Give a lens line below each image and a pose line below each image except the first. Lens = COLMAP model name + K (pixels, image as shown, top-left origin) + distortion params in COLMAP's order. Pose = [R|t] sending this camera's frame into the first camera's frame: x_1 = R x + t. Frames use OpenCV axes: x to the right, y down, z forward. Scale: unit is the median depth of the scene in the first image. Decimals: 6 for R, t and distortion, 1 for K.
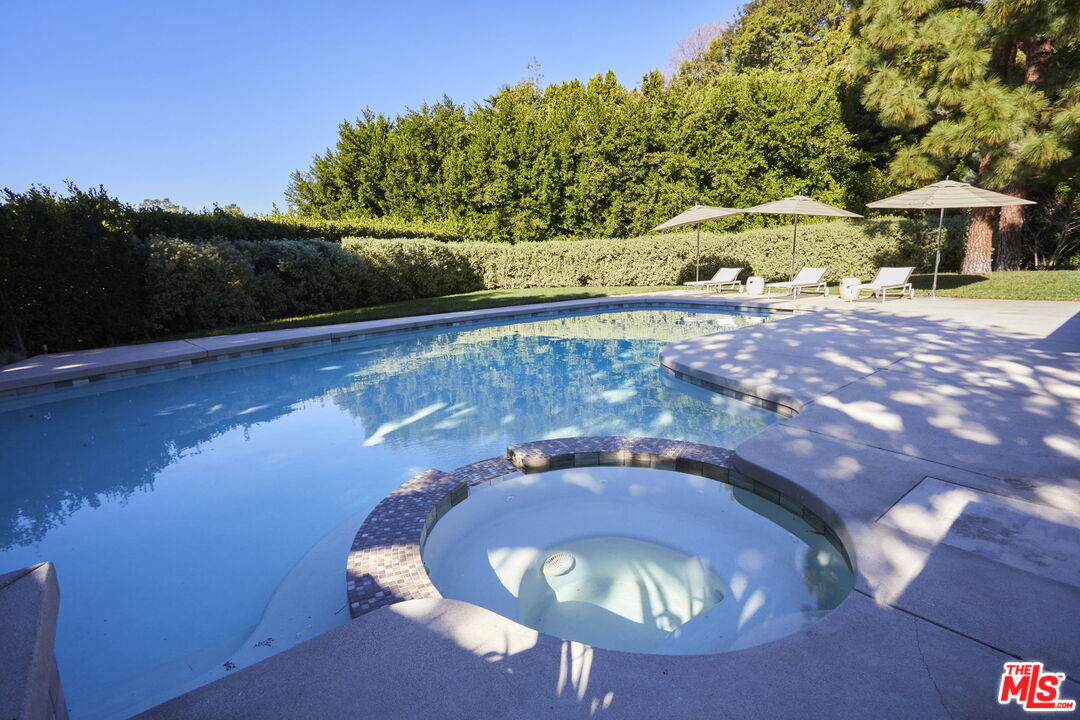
lens RADIAL K [[526.4, 0, 536.9], [0, 526.4, 349.2], [0, 0, 1]] dist [-0.001485, 0.000366]
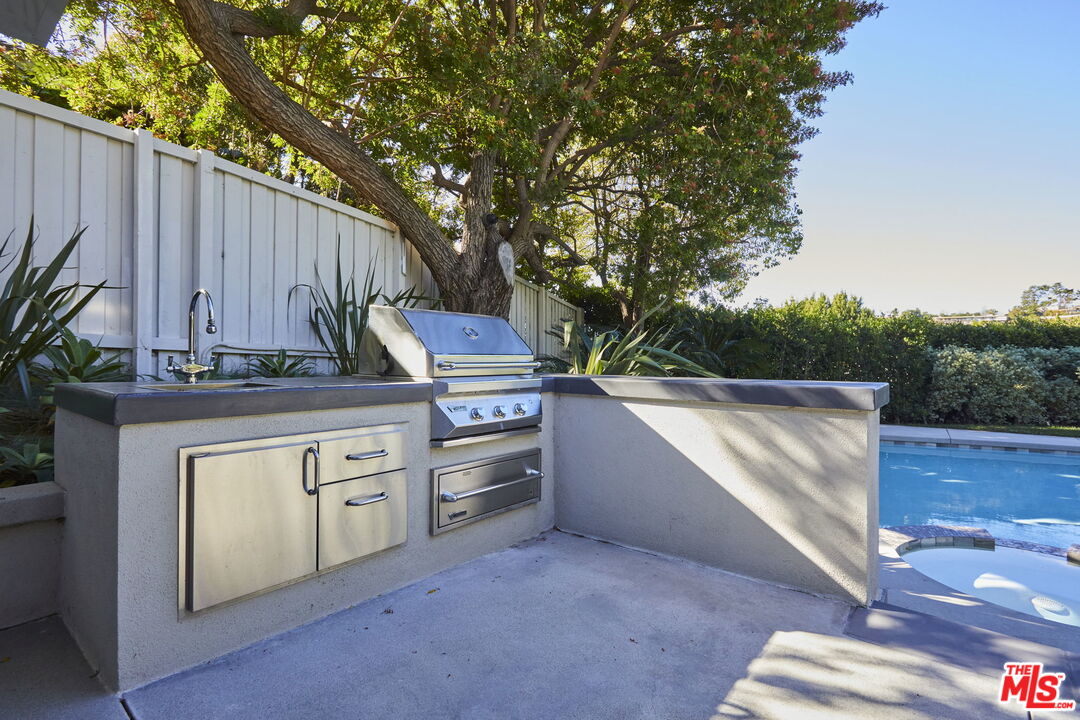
lens RADIAL K [[526.4, 0, 536.9], [0, 526.4, 349.2], [0, 0, 1]] dist [-0.001485, 0.000366]
pose [[0.190564, 0.017978, -0.981510, 0.176791], [-0.177147, 0.984048, -0.016369, -0.005108], [0.965559, 0.176991, 0.190709, -0.106771]]
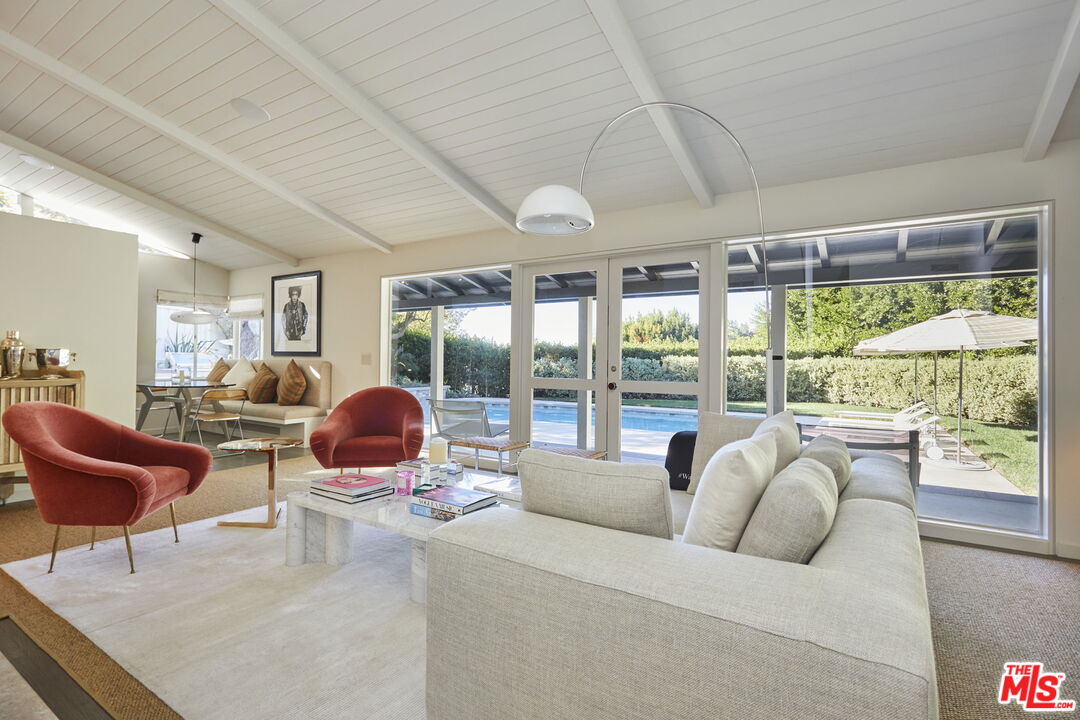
lens RADIAL K [[526.4, 0, 536.9], [0, 526.4, 349.2], [0, 0, 1]] dist [-0.001485, 0.000366]
pose [[0.295093, 0.012920, -0.955381, 0.828967], [-0.182675, 0.982226, -0.043141, -0.073416], [0.937843, 0.187255, 0.292208, 0.129347]]
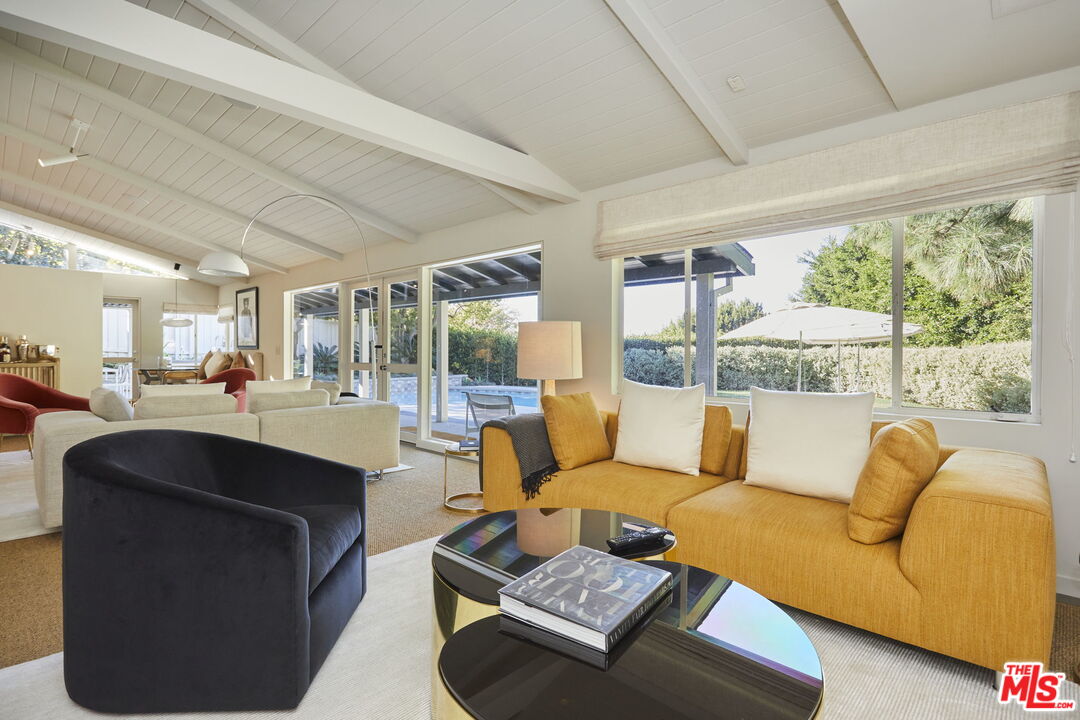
lens RADIAL K [[526.4, 0, 536.9], [0, 526.4, 349.2], [0, 0, 1]] dist [-0.001485, 0.000366]
pose [[0.116390, 0.025432, -0.992878, 0.979249], [-0.177340, 0.984140, 0.004420, -0.108888], [0.977243, 0.175563, 0.119054, 0.311443]]
